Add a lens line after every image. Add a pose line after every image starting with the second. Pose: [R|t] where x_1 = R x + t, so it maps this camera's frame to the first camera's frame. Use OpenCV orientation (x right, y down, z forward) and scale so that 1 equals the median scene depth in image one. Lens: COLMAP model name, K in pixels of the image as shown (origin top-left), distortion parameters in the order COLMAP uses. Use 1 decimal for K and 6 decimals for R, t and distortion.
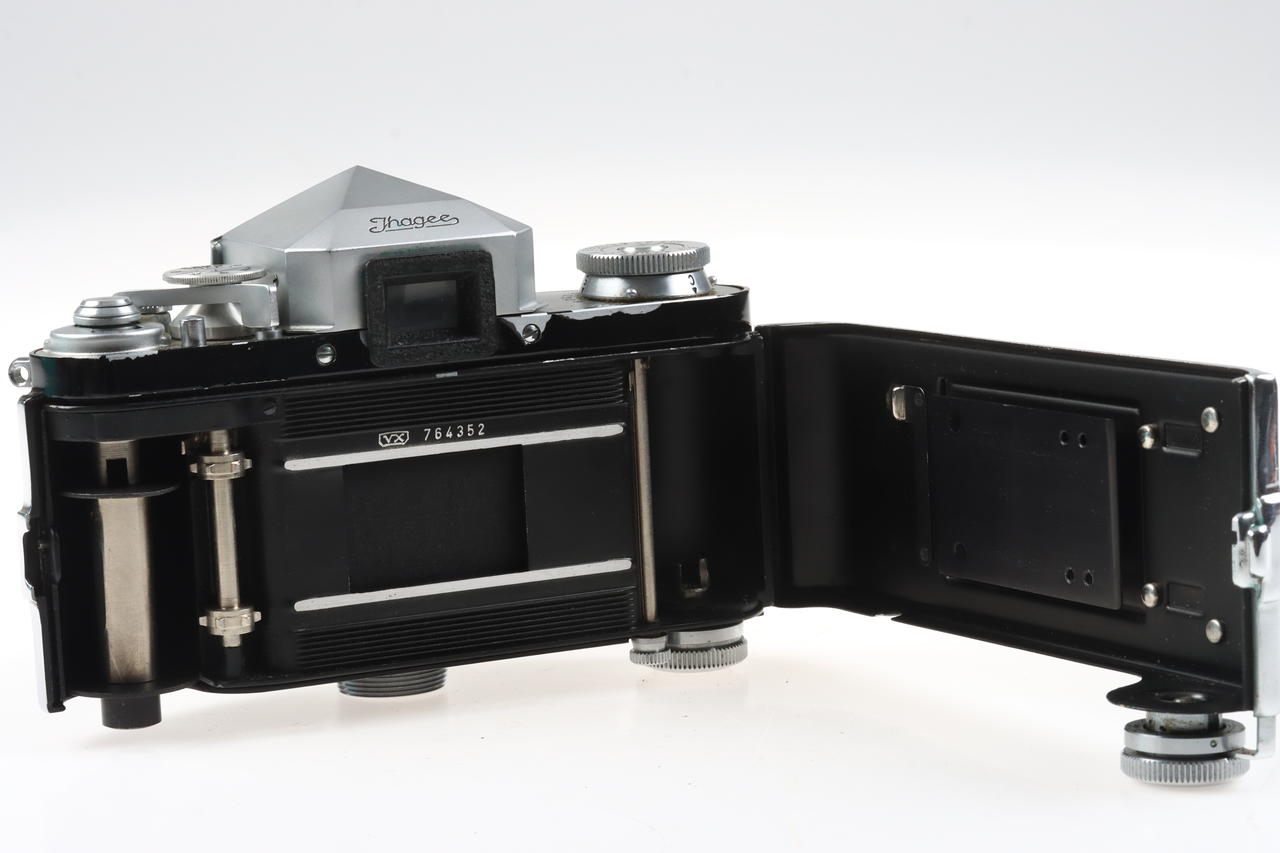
lens RADIAL K [[4950.5, 0, 641.5], [0, 4950.5, 423.4], [0, 0, 1]] dist [0.096679, 0.000000]
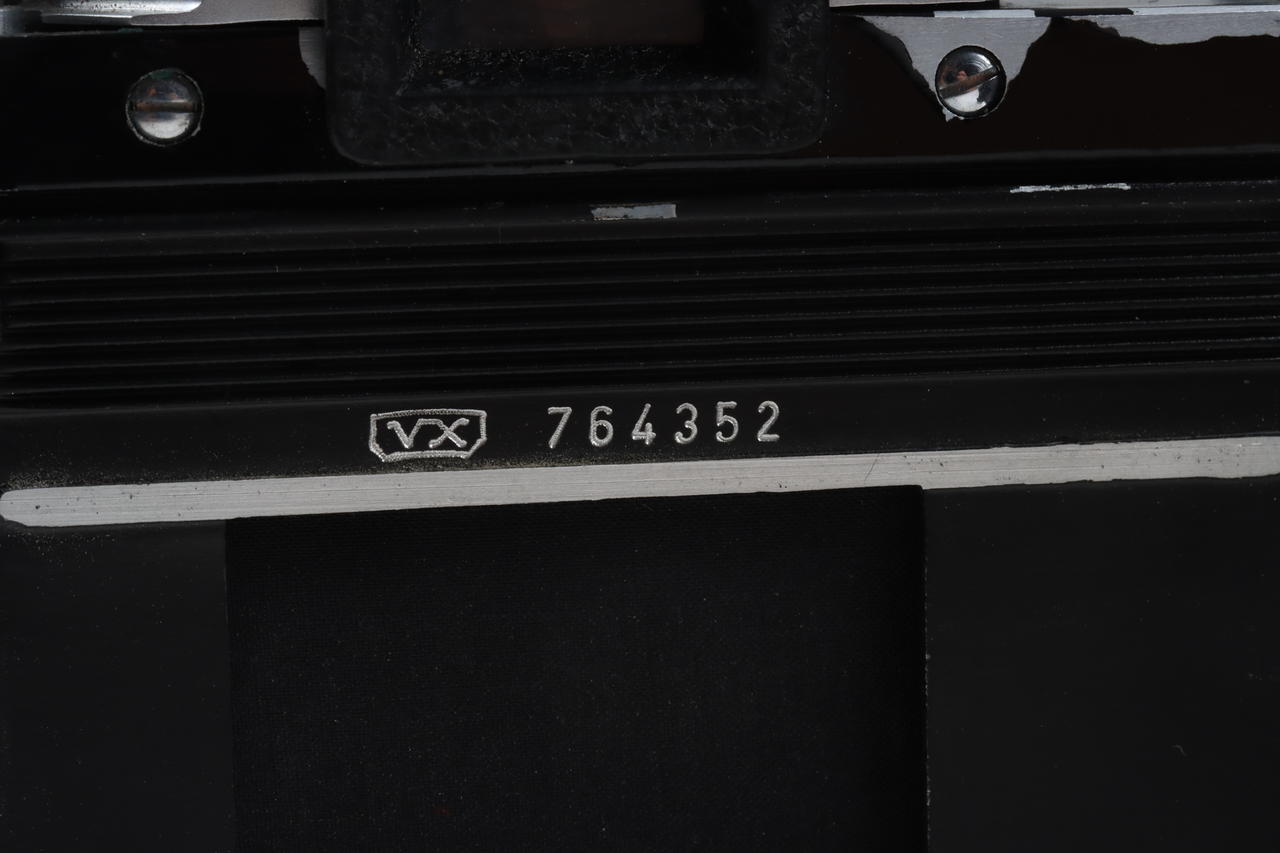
lens RADIAL K [[4950.5, 0, 634.6], [0, 4950.5, 426.5], [0, 0, 1]] dist [0.096679, 0.000000]
pose [[0.969492, 0.062798, -0.236943, 0.025816], [-0.062220, 0.998013, 0.009923, -0.000787], [0.237095, 0.005122, 0.971473, 0.735440]]
